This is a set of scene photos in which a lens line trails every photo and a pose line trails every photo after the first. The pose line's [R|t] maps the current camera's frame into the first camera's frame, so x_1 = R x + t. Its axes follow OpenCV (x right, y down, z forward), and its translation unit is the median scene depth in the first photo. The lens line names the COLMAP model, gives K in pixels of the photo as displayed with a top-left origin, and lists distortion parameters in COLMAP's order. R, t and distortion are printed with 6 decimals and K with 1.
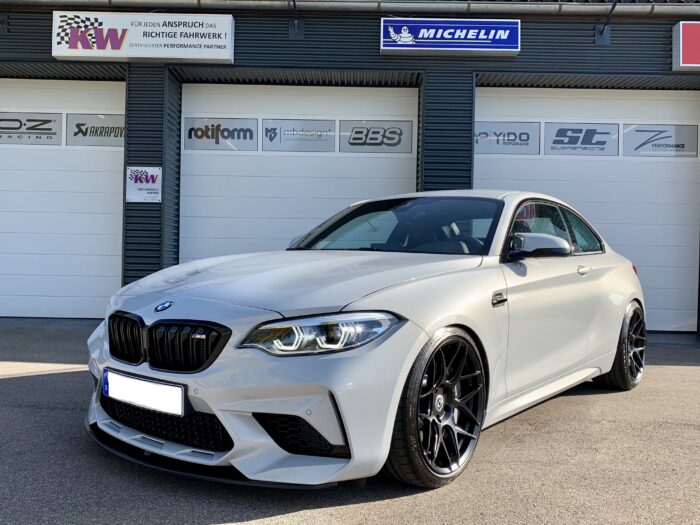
lens RADIAL K [[632.0, 0, 350.6], [0, 632.0, 257.6], [0, 0, 1]] dist [0.031682, -0.058248]
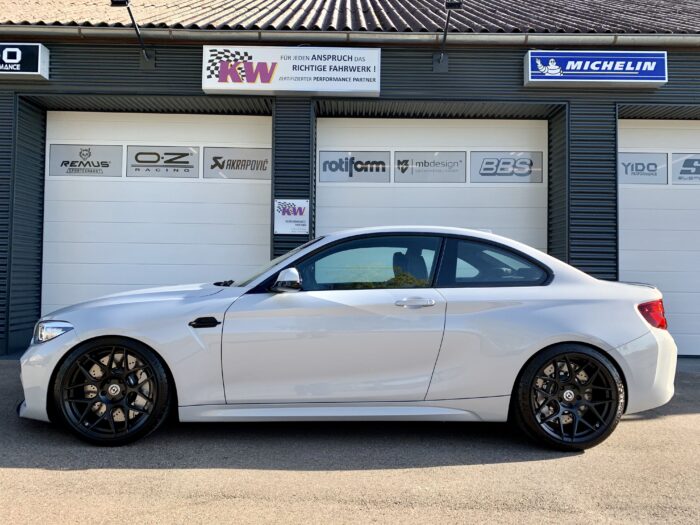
lens RADIAL K [[550.6, 0, 348.2], [0, 550.6, 266.7], [0, 0, 1]] dist [0.036981, -0.037821]
pose [[0.999951, -0.005899, 0.007899, -0.243280], [0.006010, 0.999882, -0.014113, -0.022513], [-0.007815, 0.014160, 0.999869, 0.122156]]
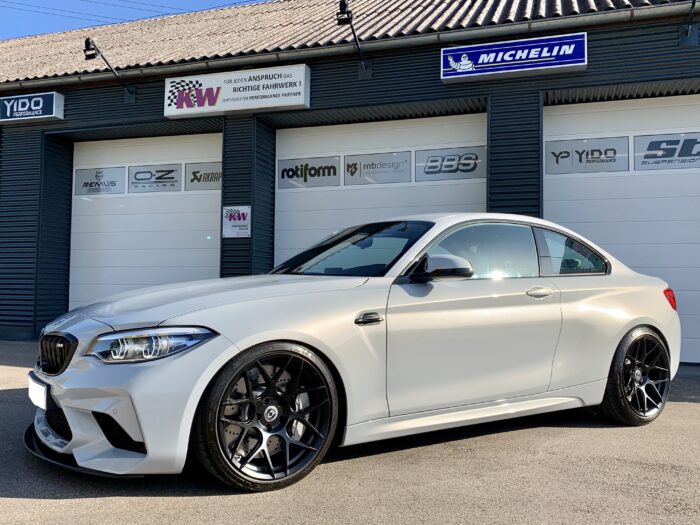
lens RADIAL K [[625.2, 0, 350.0], [0, 625.2, 262.5], [0, 0, 1]] dist [0.089967, -0.182149]
pose [[0.949994, -0.021955, -0.311495, 0.213575], [0.009220, 0.999063, -0.042298, 0.006602], [0.312132, 0.037310, 0.949306, 0.004206]]
